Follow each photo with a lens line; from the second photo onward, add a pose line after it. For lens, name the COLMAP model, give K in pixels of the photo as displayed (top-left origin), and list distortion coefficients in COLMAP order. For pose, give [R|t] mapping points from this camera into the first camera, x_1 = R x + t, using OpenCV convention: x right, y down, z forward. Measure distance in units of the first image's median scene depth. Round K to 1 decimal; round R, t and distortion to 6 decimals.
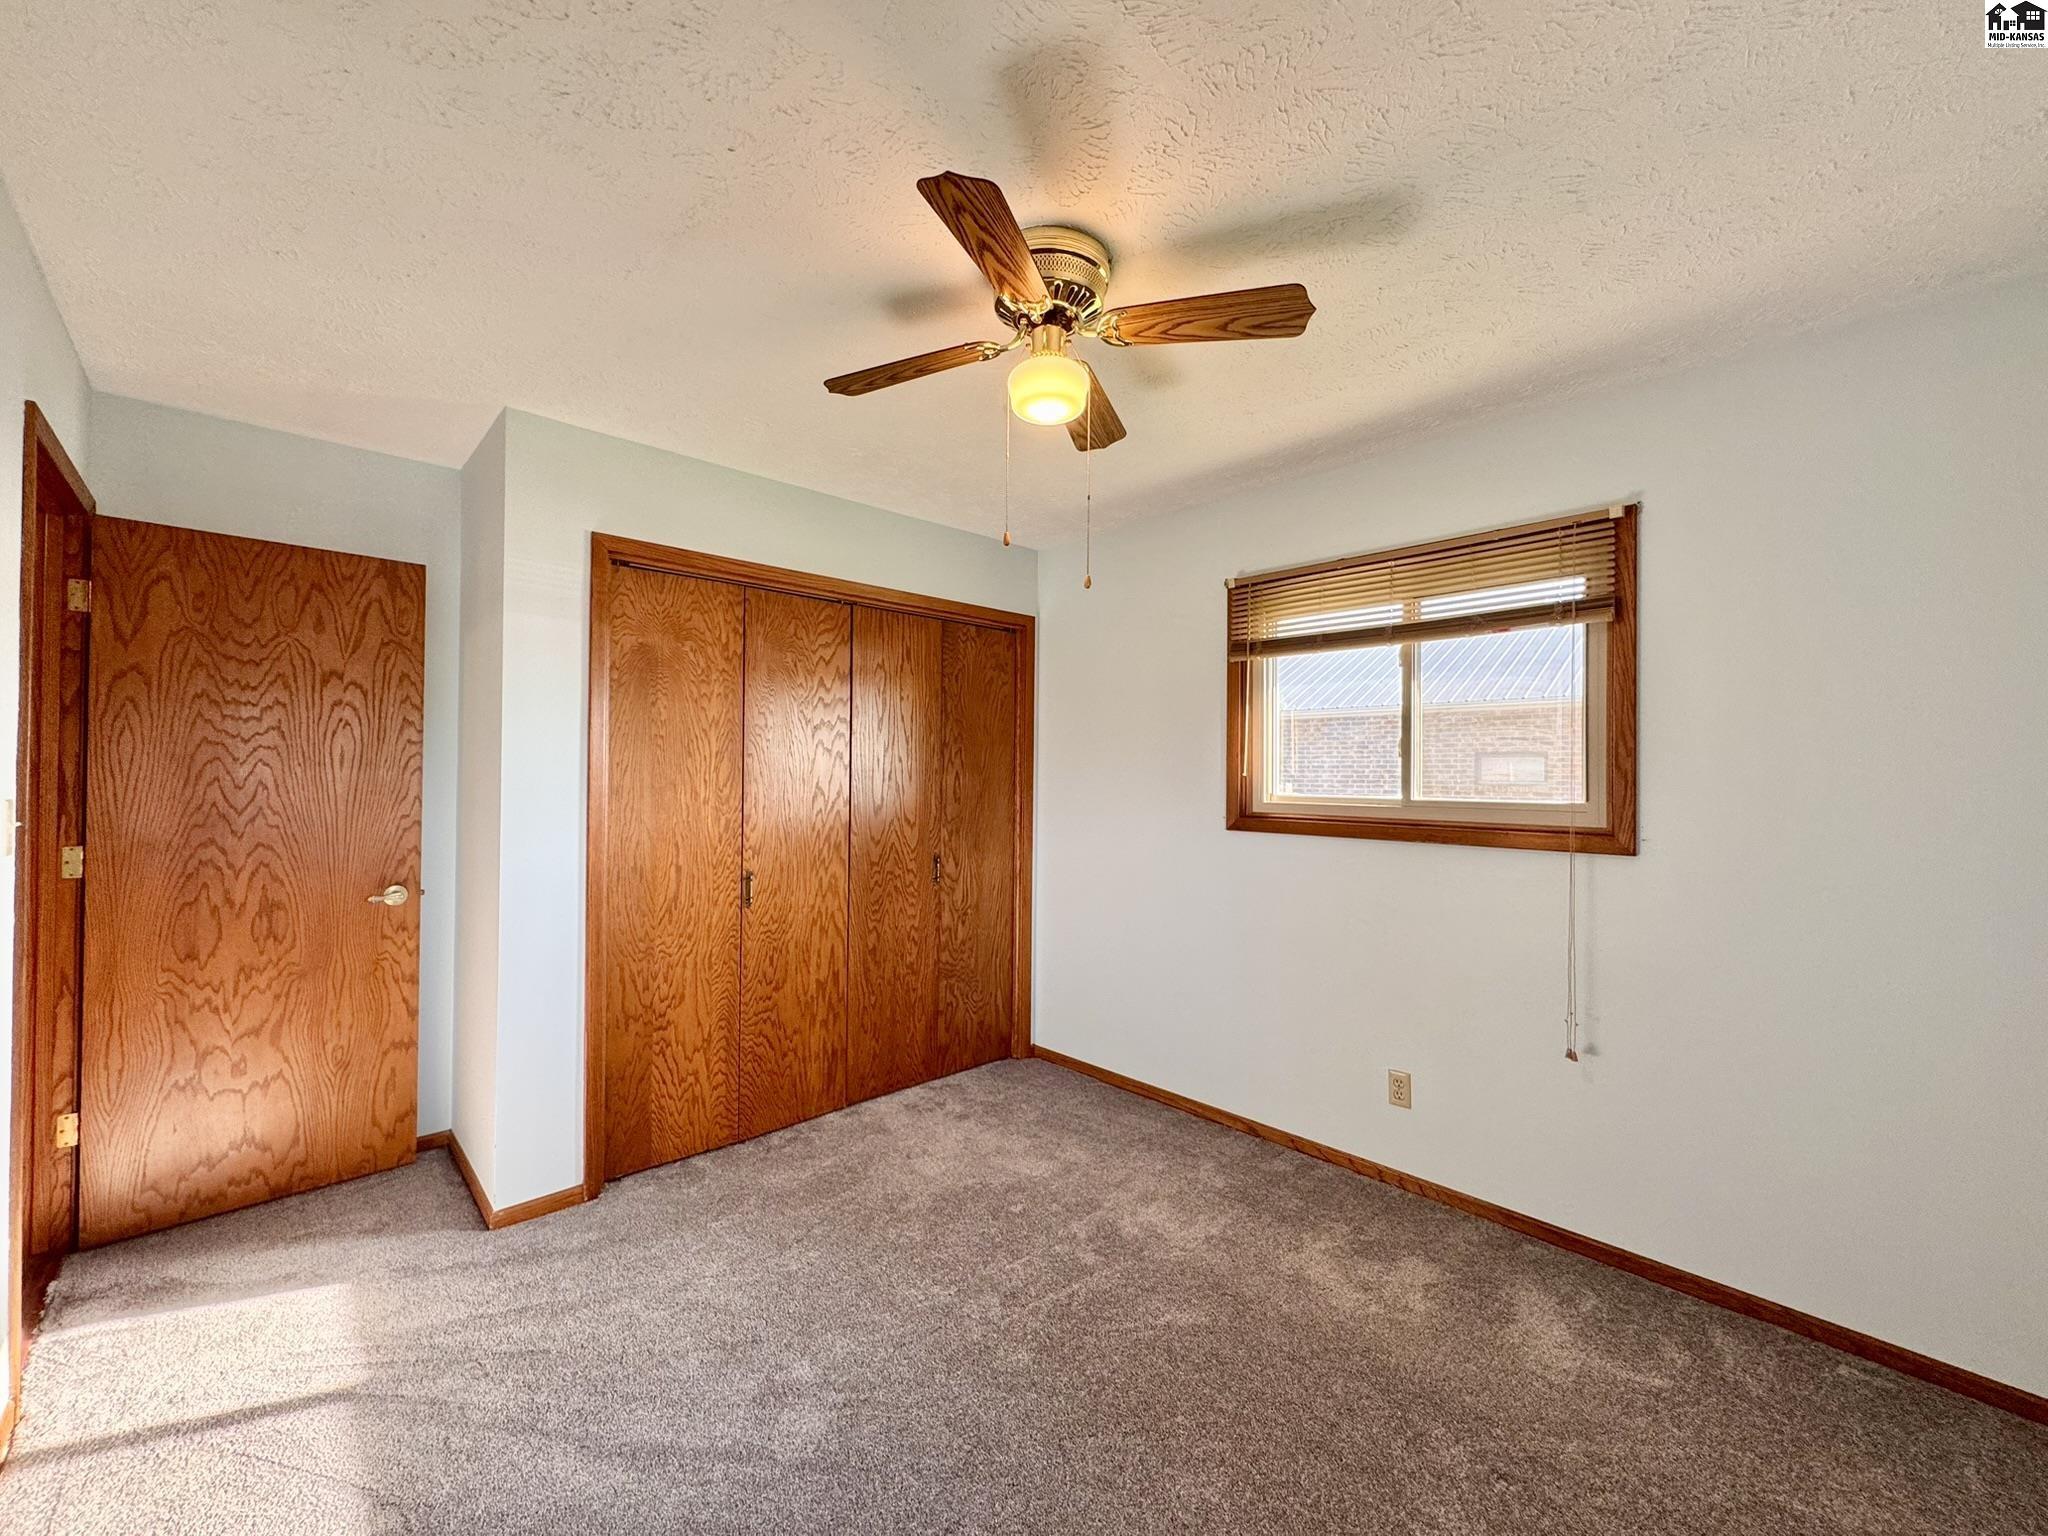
lens RADIAL K [[819.5, 0, 1032.9], [0, 819.5, 770.1], [0, 0, 1]] dist [-0.002124, -0.000279]
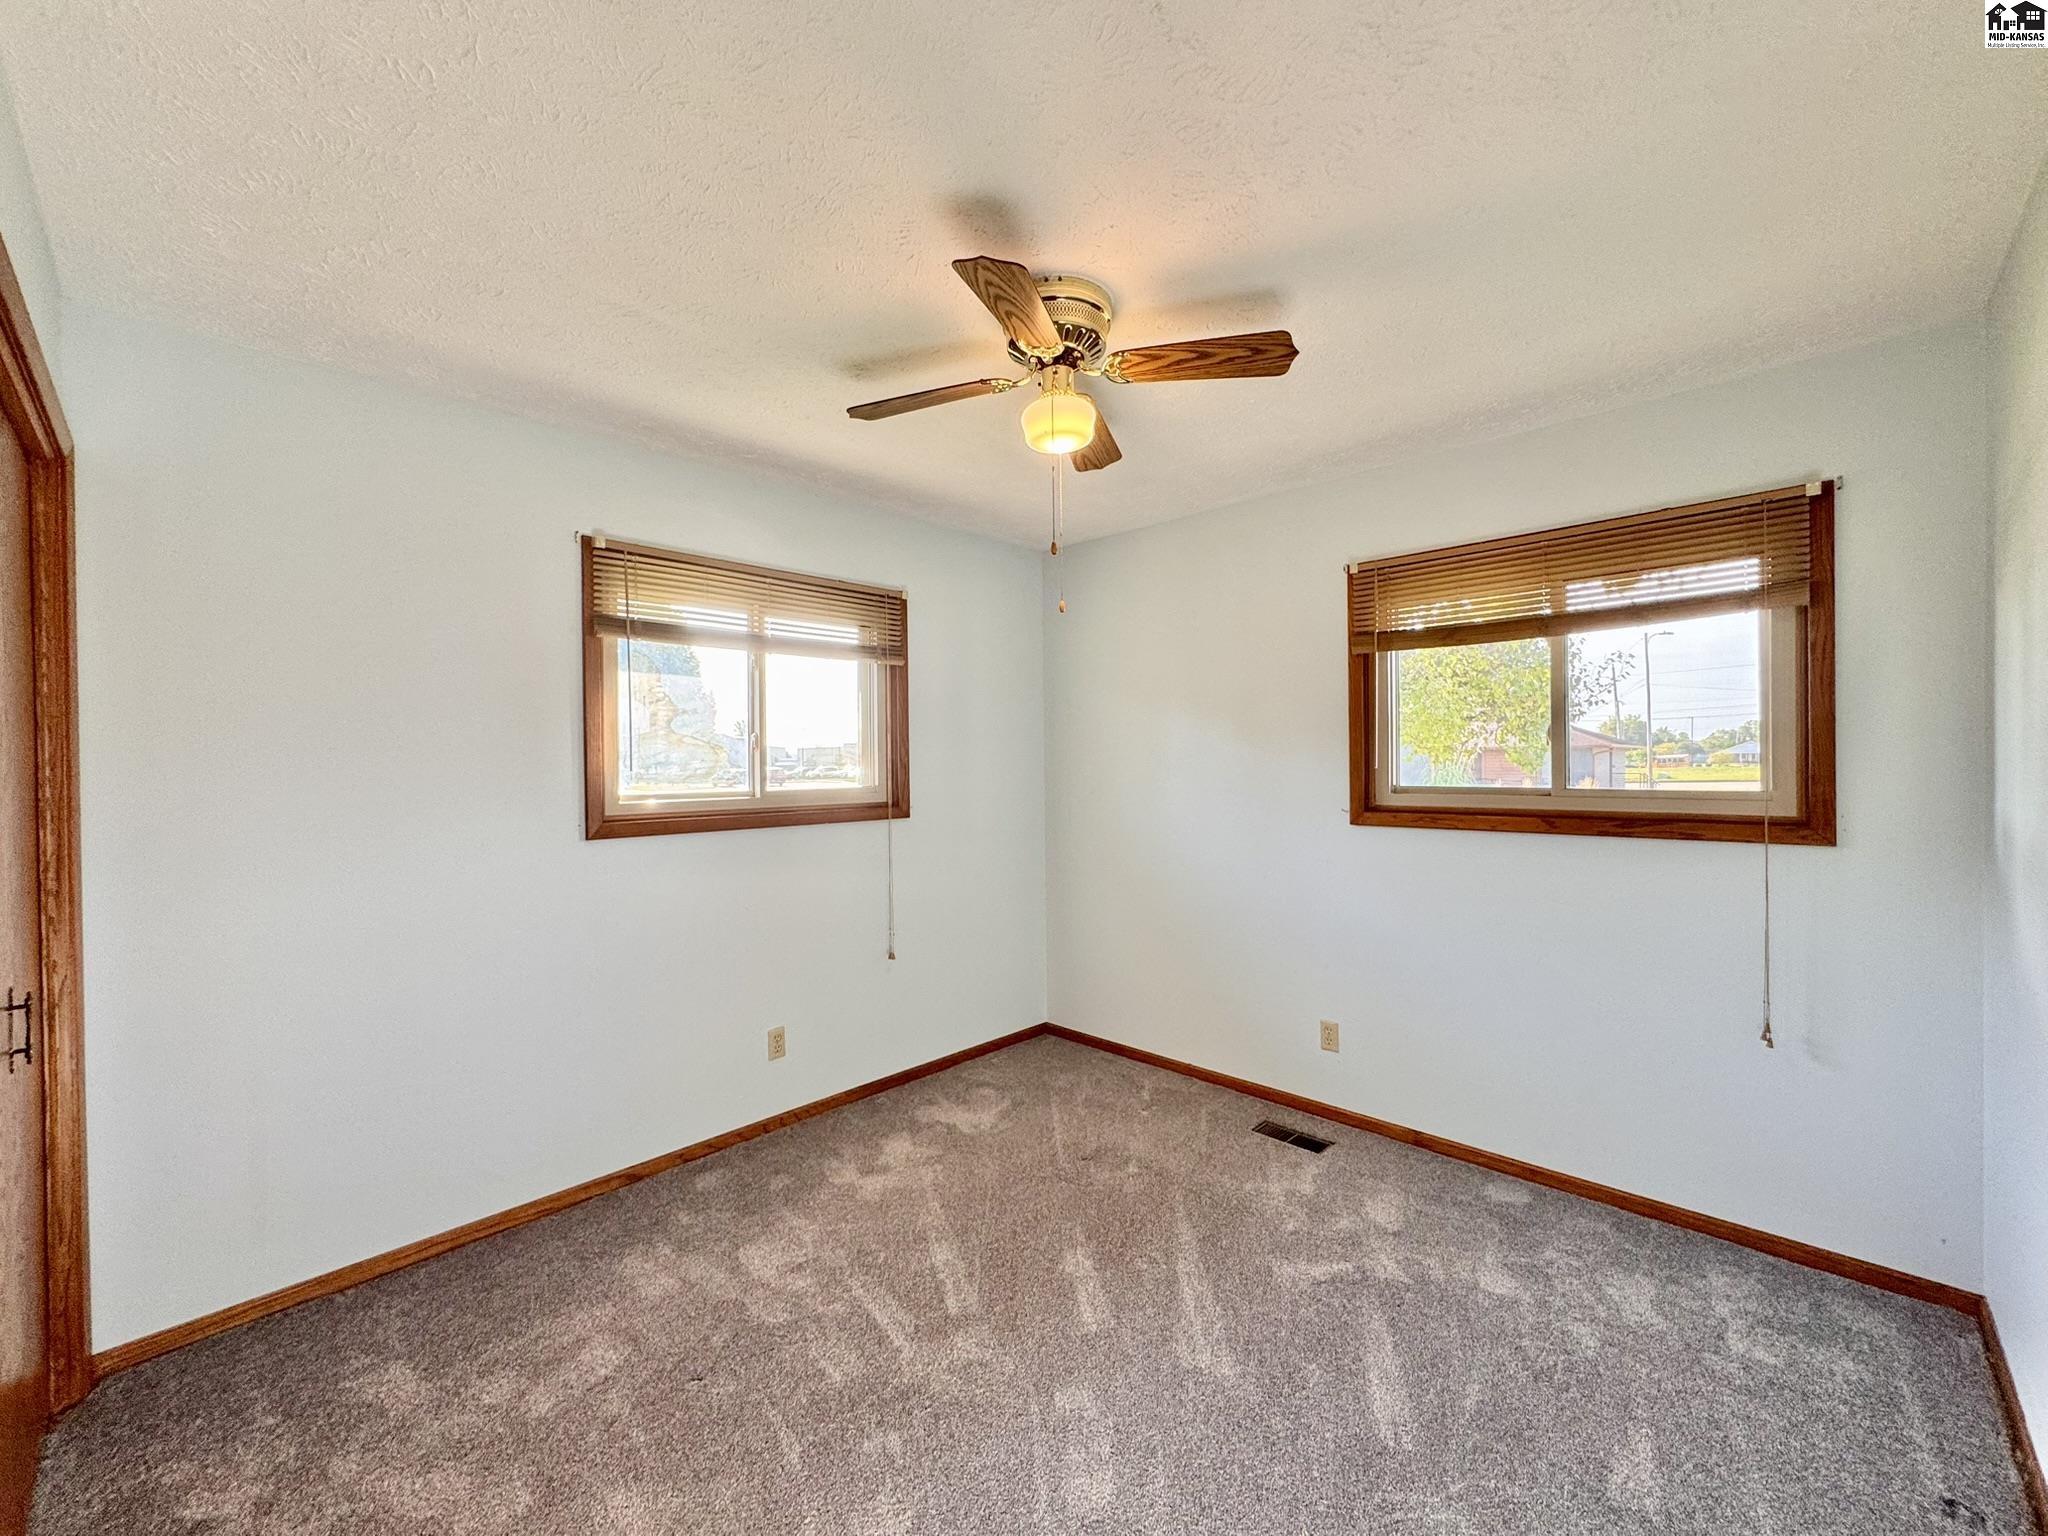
lens RADIAL K [[819.5, 0, 1017.7], [0, 819.5, 778.5], [0, 0, 1]] dist [-0.002124, -0.000279]
pose [[-0.033547, -0.028740, 0.999024, -0.690123], [0.004014, 0.999575, 0.028890, -0.013700], [-0.999429, 0.004979, -0.033418, 0.691421]]
